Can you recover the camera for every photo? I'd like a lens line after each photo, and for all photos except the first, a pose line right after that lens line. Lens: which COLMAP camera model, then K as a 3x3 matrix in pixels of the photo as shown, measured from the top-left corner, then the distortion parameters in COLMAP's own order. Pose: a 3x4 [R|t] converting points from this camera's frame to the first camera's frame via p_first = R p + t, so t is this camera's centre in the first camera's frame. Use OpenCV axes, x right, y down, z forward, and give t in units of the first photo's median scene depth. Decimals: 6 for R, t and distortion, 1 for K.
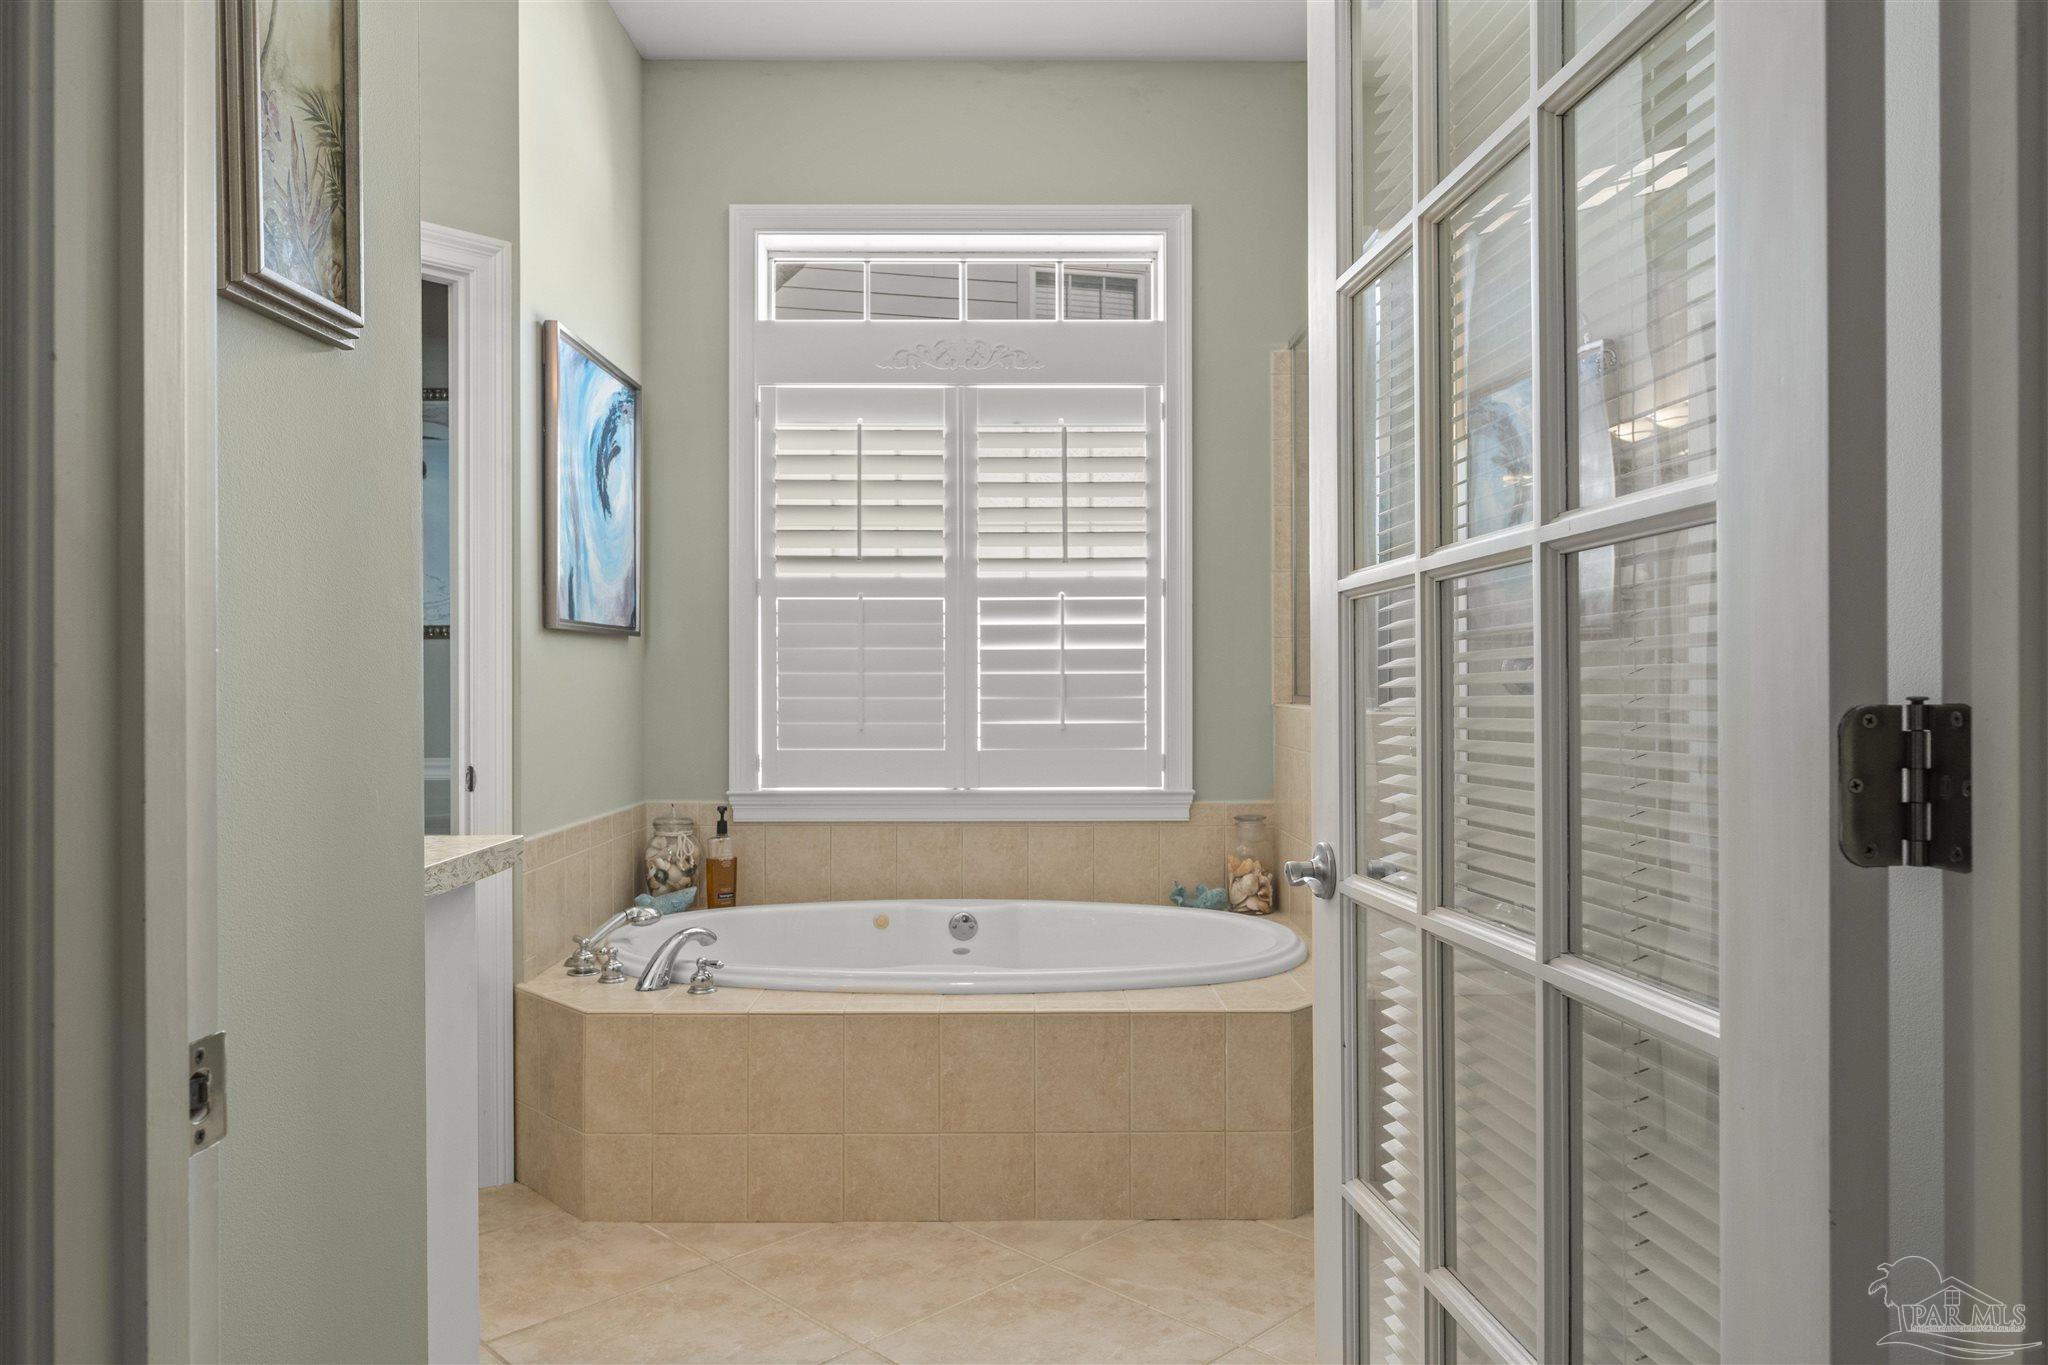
lens RADIAL K [[1437.5, 0, 1021.0], [0, 1437.5, 680.8], [0, 0, 1]] dist [-0.000520, -0.000250]
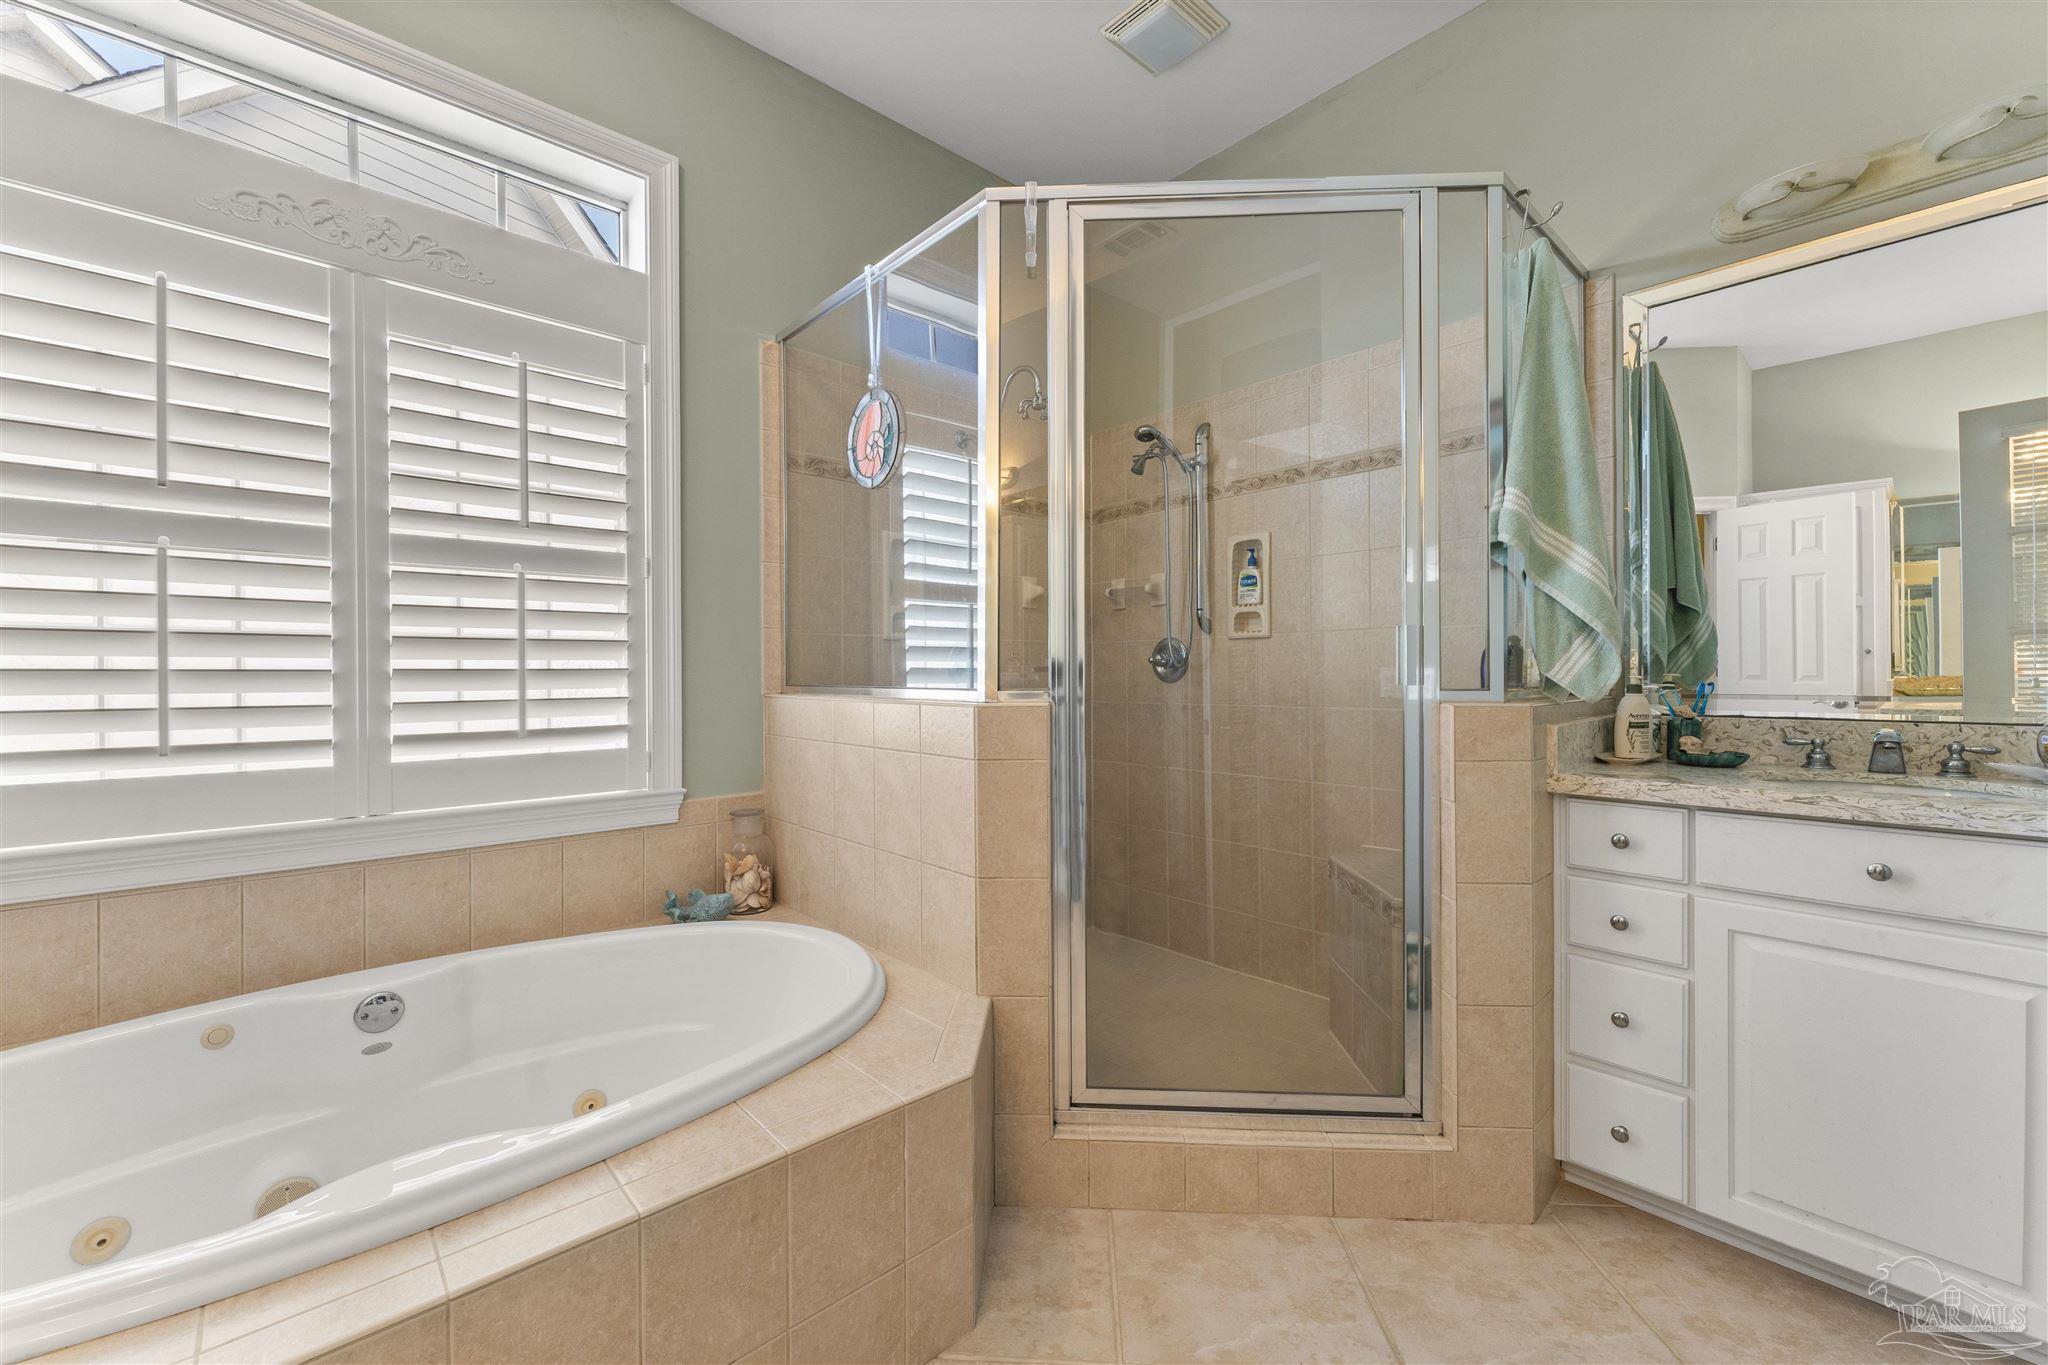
lens RADIAL K [[822.2, 0, 1035.9], [0, 822.2, 679.9], [0, 0, 1]] dist [-0.008536, -0.000087]
pose [[0.736921, -0.001109, 0.675977, -0.069971], [-0.000493, 0.999998, 0.002179, 0.004878], [-0.675978, -0.001939, 0.736919, 0.457942]]
